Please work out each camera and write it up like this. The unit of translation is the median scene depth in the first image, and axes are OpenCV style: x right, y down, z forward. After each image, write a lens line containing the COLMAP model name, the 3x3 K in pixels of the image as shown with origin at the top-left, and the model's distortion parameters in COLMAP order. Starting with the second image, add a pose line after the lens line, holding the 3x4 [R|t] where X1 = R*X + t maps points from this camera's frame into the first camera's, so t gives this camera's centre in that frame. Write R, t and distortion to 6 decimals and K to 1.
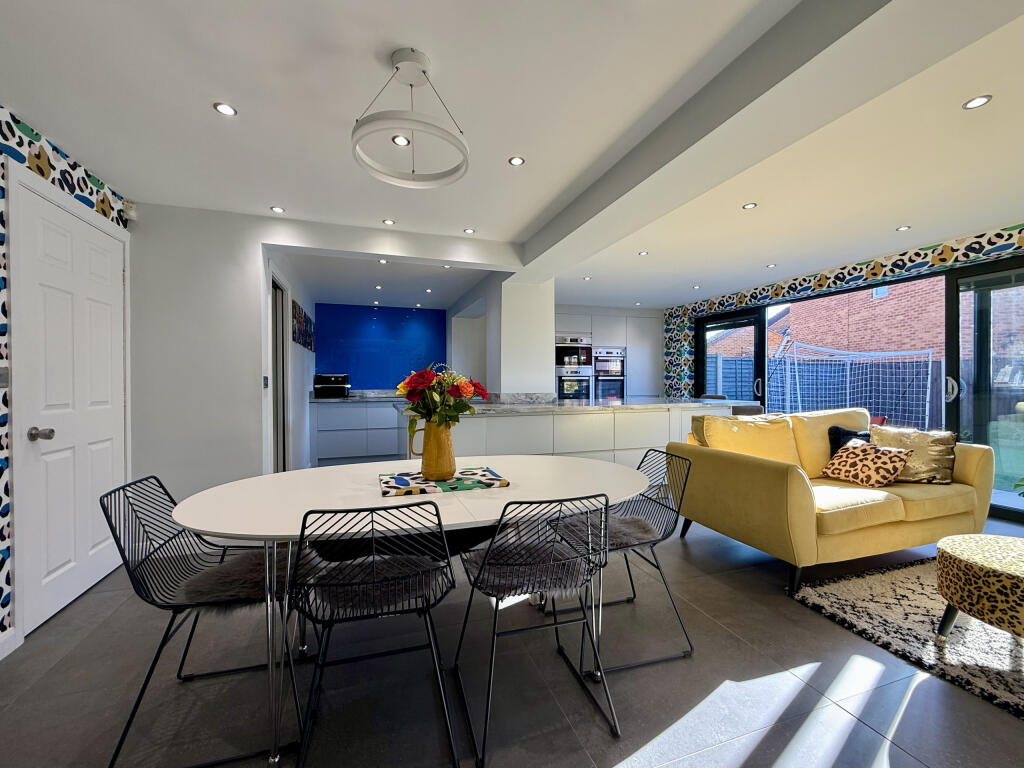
lens RADIAL K [[428.8, 0, 512.0], [0, 428.8, 384.0], [0, 0, 1]] dist [-0.000566, -0.000123]
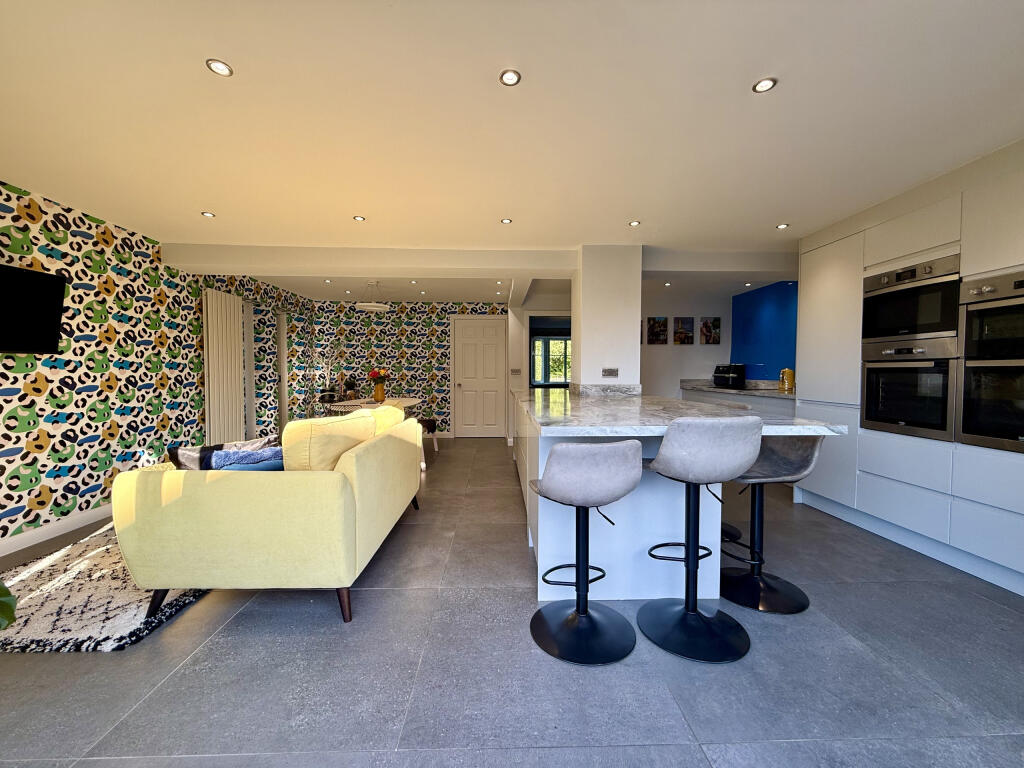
lens RADIAL K [[409.8, 0, 512.0], [0, 409.8, 384.0], [0, 0, 1]] dist [0.000104, 0.000024]
pose [[-0.284457, 0.032596, -0.958135, 1.122223], [-0.003565, 0.999379, 0.035058, -0.012294], [0.958682, 0.013389, -0.284164, 1.283700]]
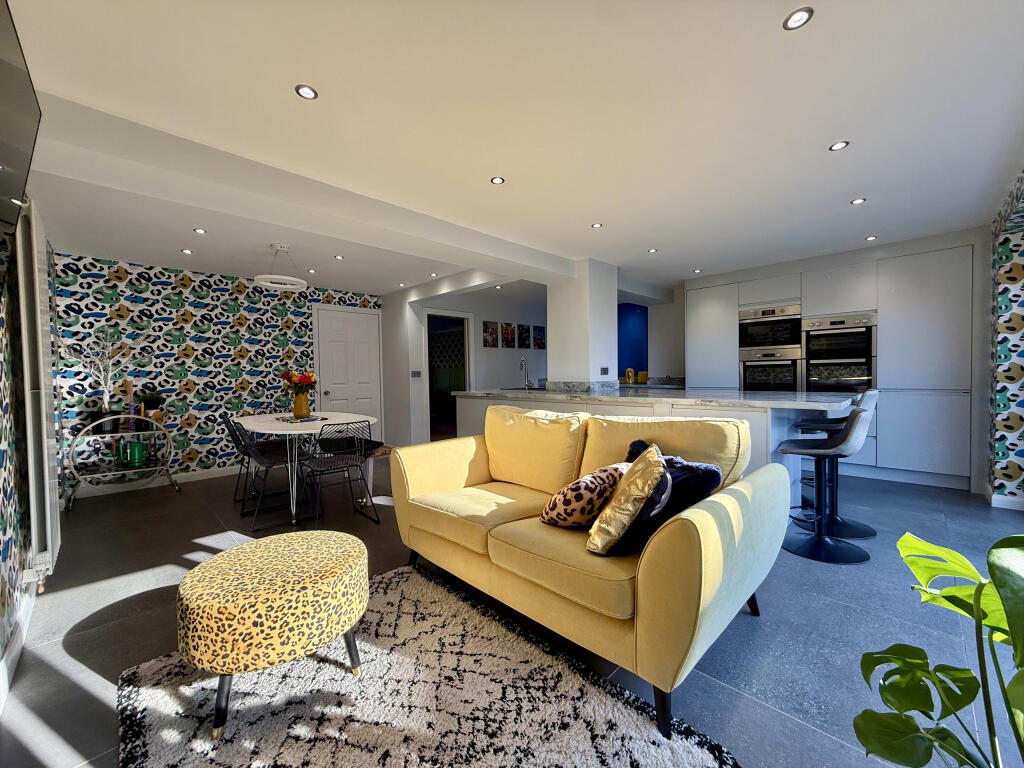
lens RADIAL K [[409.8, 0, 512.0], [0, 409.8, 384.0], [0, 0, 1]] dist [0.000104, 0.000024]
pose [[0.444107, 0.017667, -0.895800, 1.024608], [0.013601, 0.999557, 0.026457, -0.003061], [0.895871, -0.023933, 0.443670, 0.472278]]
